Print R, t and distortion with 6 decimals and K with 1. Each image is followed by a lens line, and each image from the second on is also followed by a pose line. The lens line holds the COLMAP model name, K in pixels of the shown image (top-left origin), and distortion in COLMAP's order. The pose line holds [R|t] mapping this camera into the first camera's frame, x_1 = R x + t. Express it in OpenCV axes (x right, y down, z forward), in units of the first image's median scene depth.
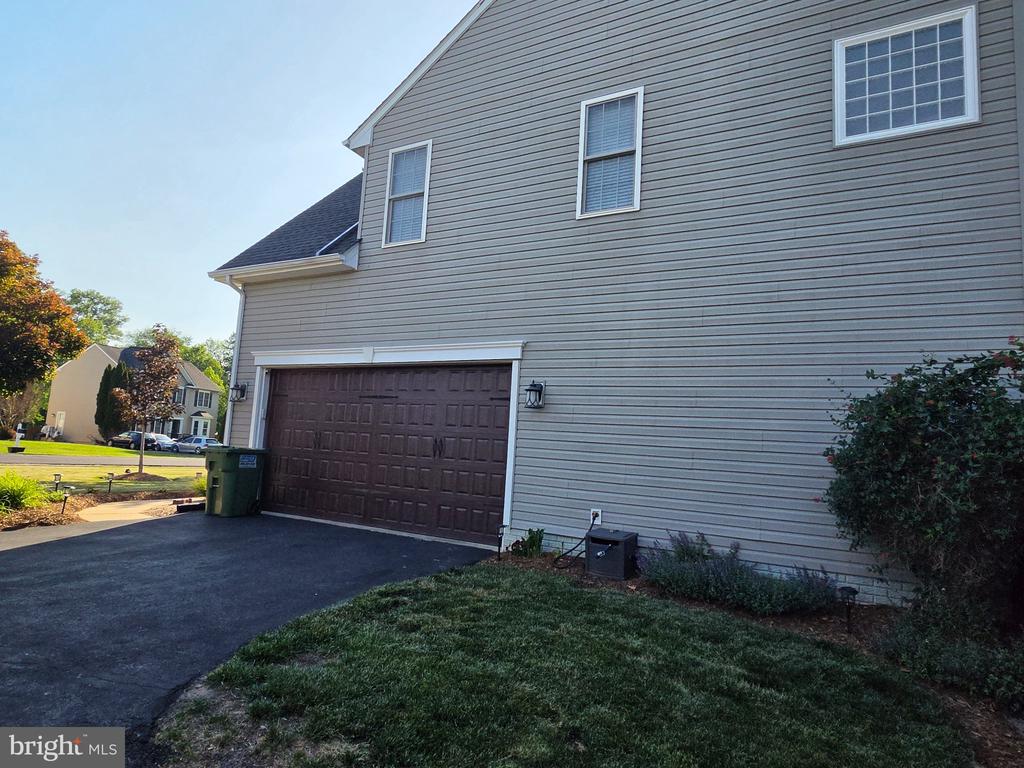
lens RADIAL K [[589.3, 0, 510.9], [0, 589.3, 386.4], [0, 0, 1]] dist [-0.003597, -0.002313]
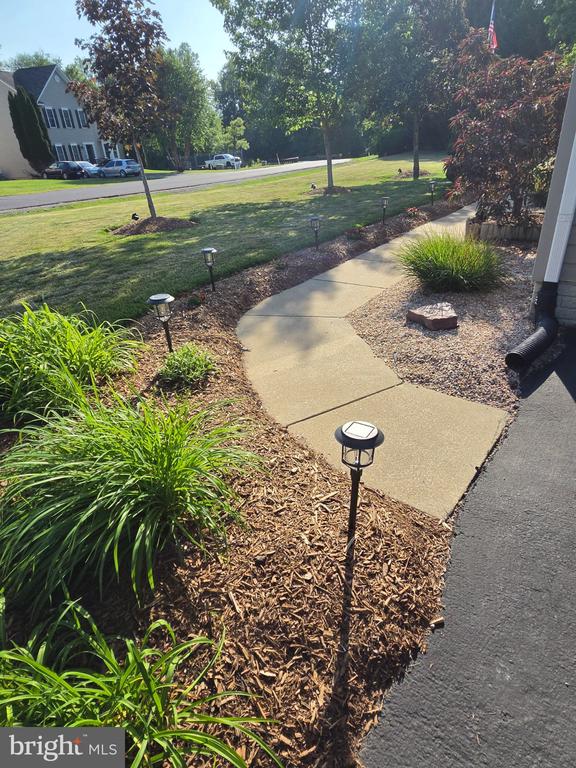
lens RADIAL K [[442.0, 0, 288.5], [0, 442.0, 387.3], [0, 0, 1]] dist [-0.003597, -0.002313]
pose [[0.987878, -0.045602, -0.148381, -0.137101], [0.122358, 0.816971, 0.563549, 0.011956], [0.095524, -0.574873, 0.812647, 0.160104]]
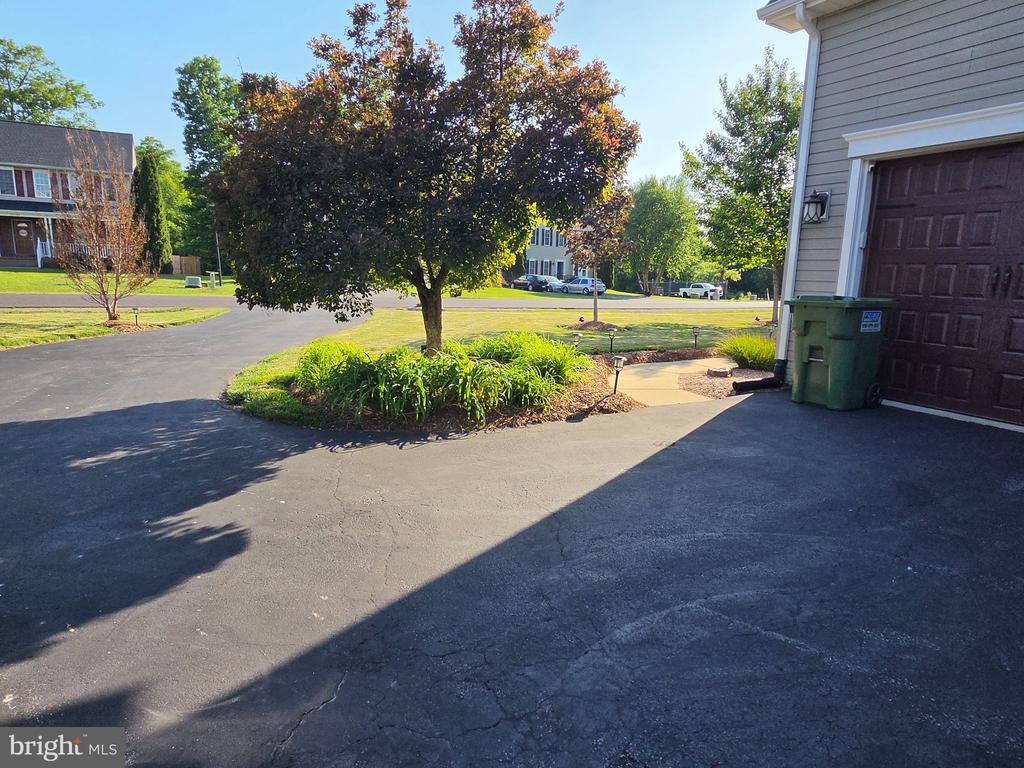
lens RADIAL K [[589.3, 0, 512.3], [0, 589.3, 384.4], [0, 0, 1]] dist [-0.003597, -0.002313]
pose [[0.845320, 0.068955, -0.529793, -0.087110], [0.075867, 0.966094, 0.246792, 0.002946], [0.528847, -0.248812, 0.811427, 0.061846]]
